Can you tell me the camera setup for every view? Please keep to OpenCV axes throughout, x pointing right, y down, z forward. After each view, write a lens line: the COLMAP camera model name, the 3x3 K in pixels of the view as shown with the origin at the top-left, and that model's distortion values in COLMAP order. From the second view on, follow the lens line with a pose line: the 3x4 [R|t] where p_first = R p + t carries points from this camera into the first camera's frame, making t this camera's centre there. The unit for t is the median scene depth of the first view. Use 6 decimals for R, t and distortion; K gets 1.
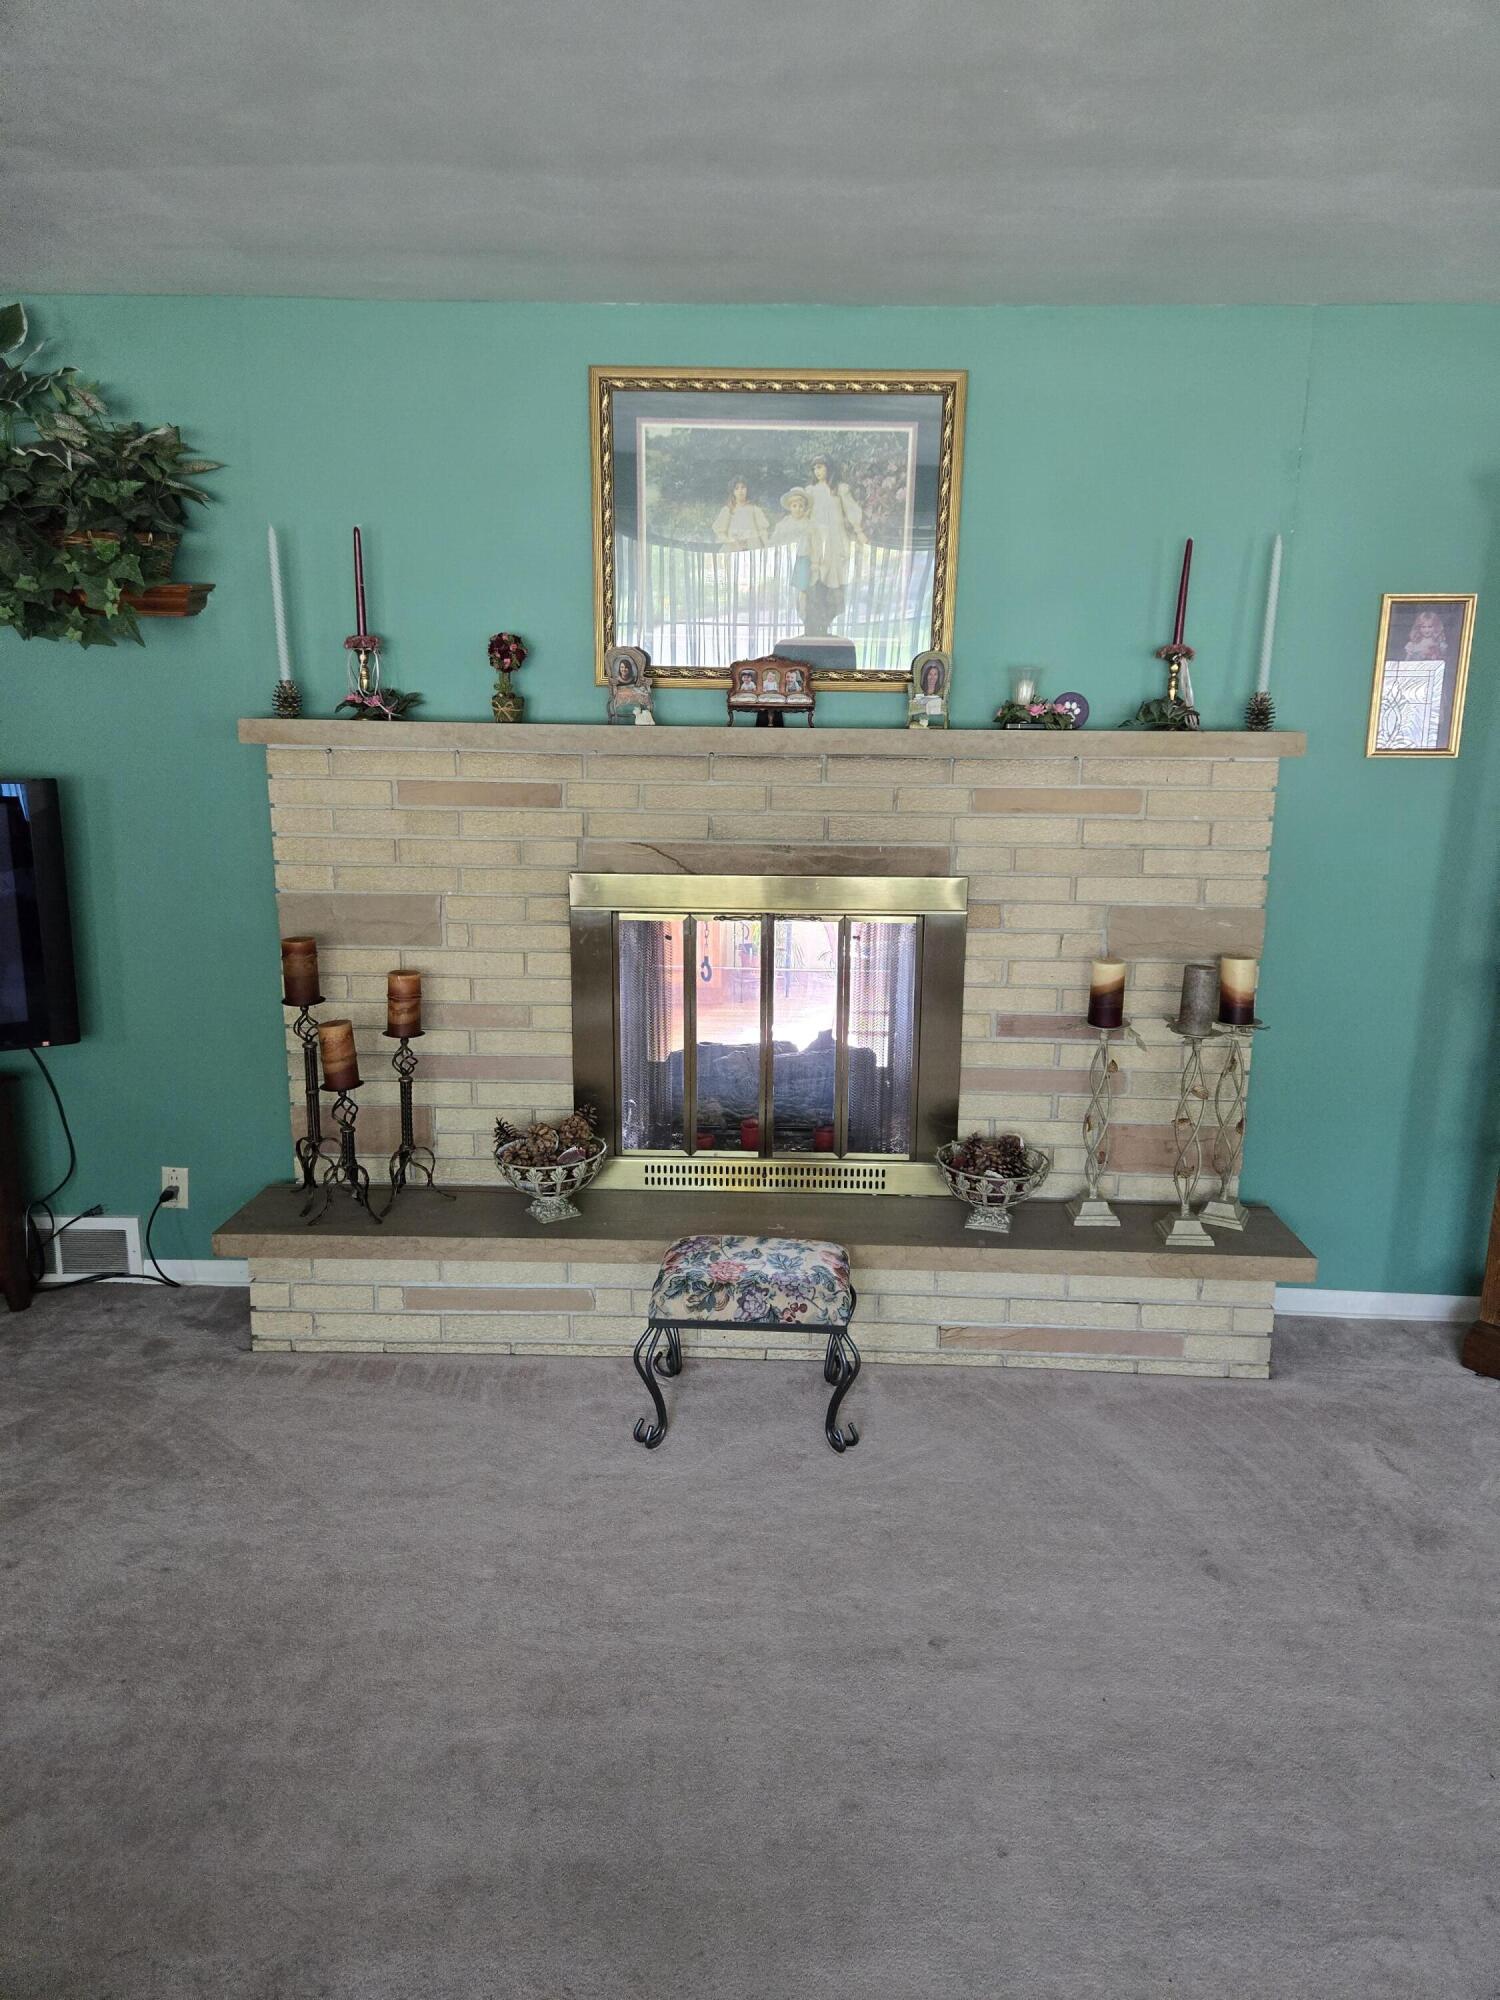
lens RADIAL K [[1297.3, 0, 774.9], [0, 1297.3, 986.4], [0, 0, 1]] dist [0.081946, -0.071948]
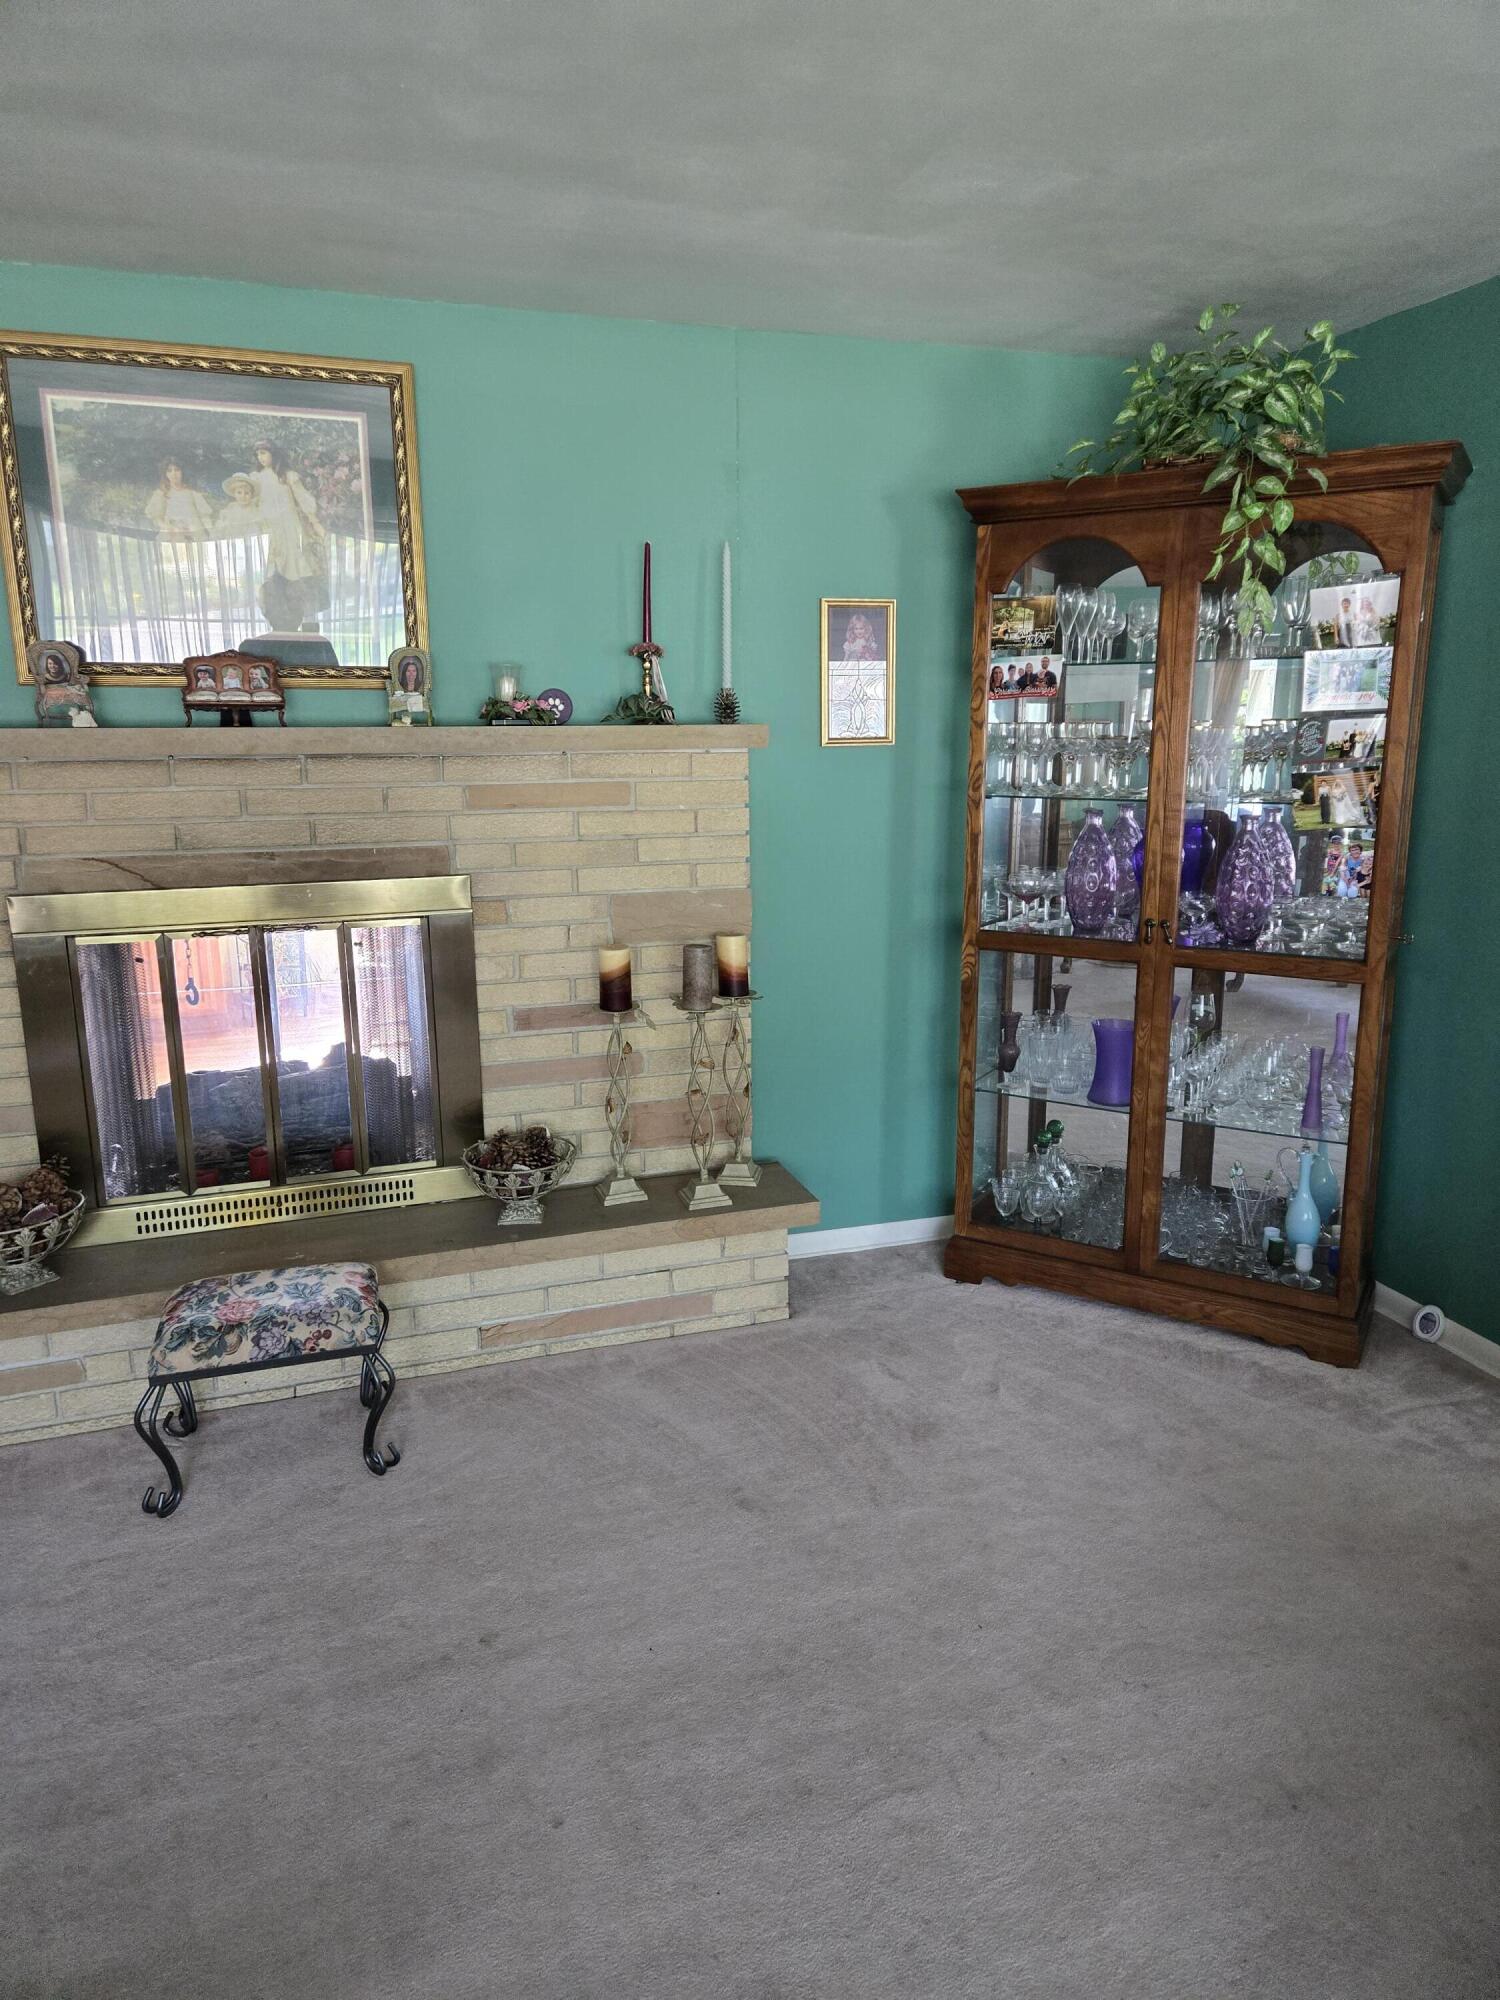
lens RADIAL K [[1297.3, 0, 762.9], [0, 1297.3, 986.9], [0, 0, 1]] dist [0.081946, -0.071948]
pose [[0.940163, -0.089998, 0.328625, 0.025051], [0.090113, 0.995820, 0.014914, 0.006932], [-0.328594, 0.015592, 0.944343, -0.014660]]
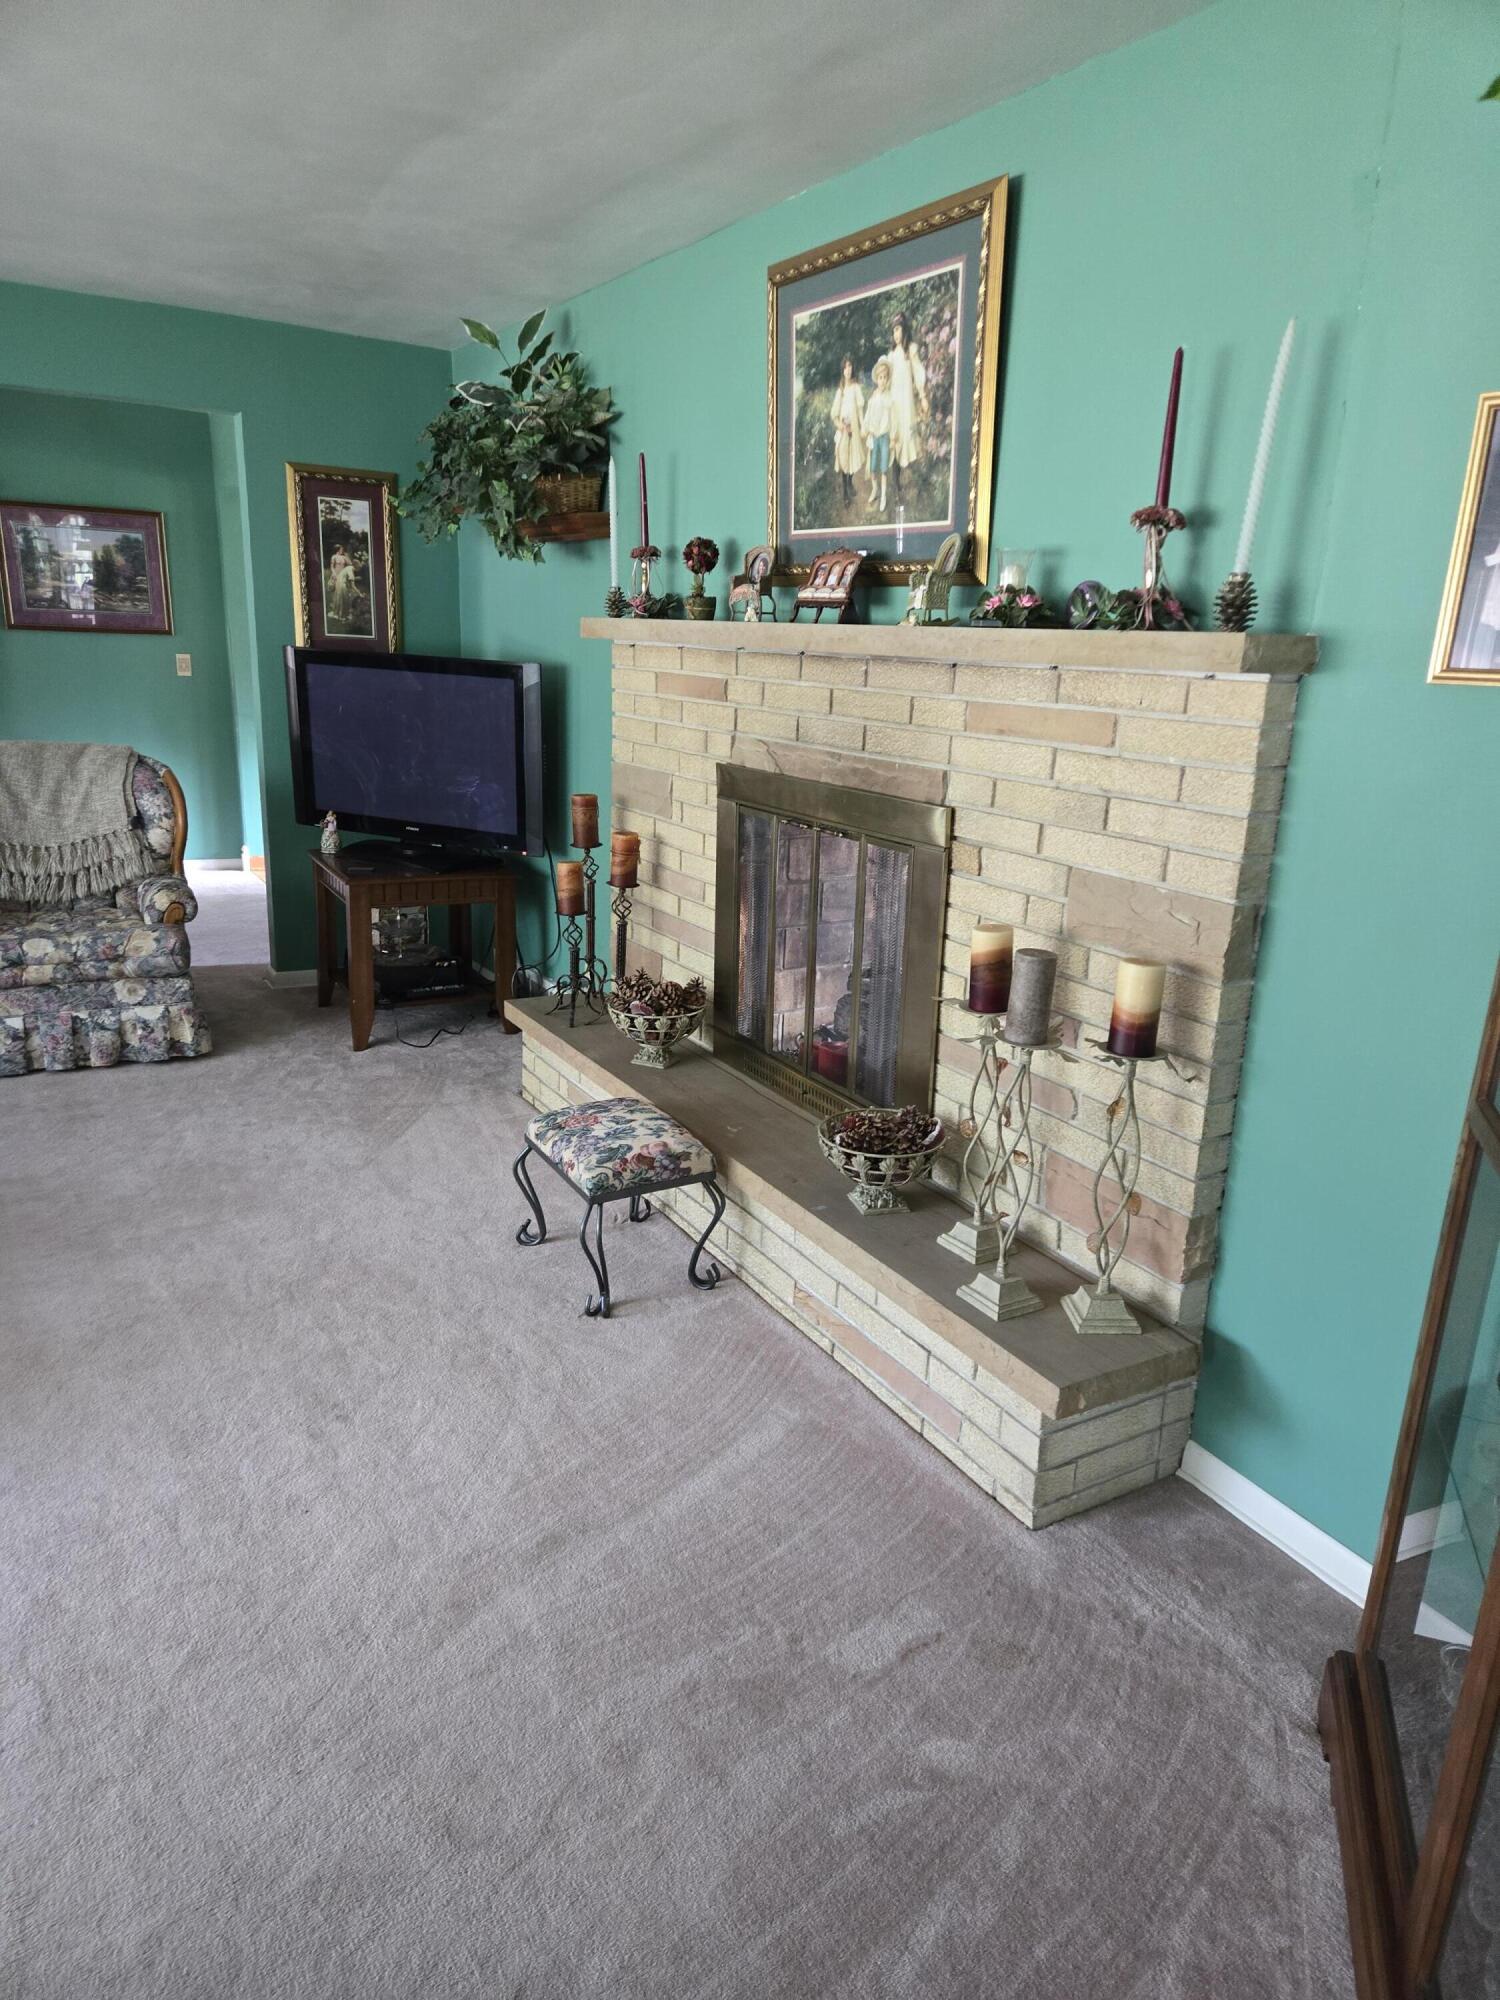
lens RADIAL K [[1297.3, 0, 743.7], [0, 1297.3, 1006.1], [0, 0, 1]] dist [0.081946, -0.071948]
pose [[0.543941, 0.239464, -0.804229, 0.813978], [-0.201563, 0.967642, 0.151794, -0.062978], [0.814555, 0.079536, 0.574608, 0.430899]]
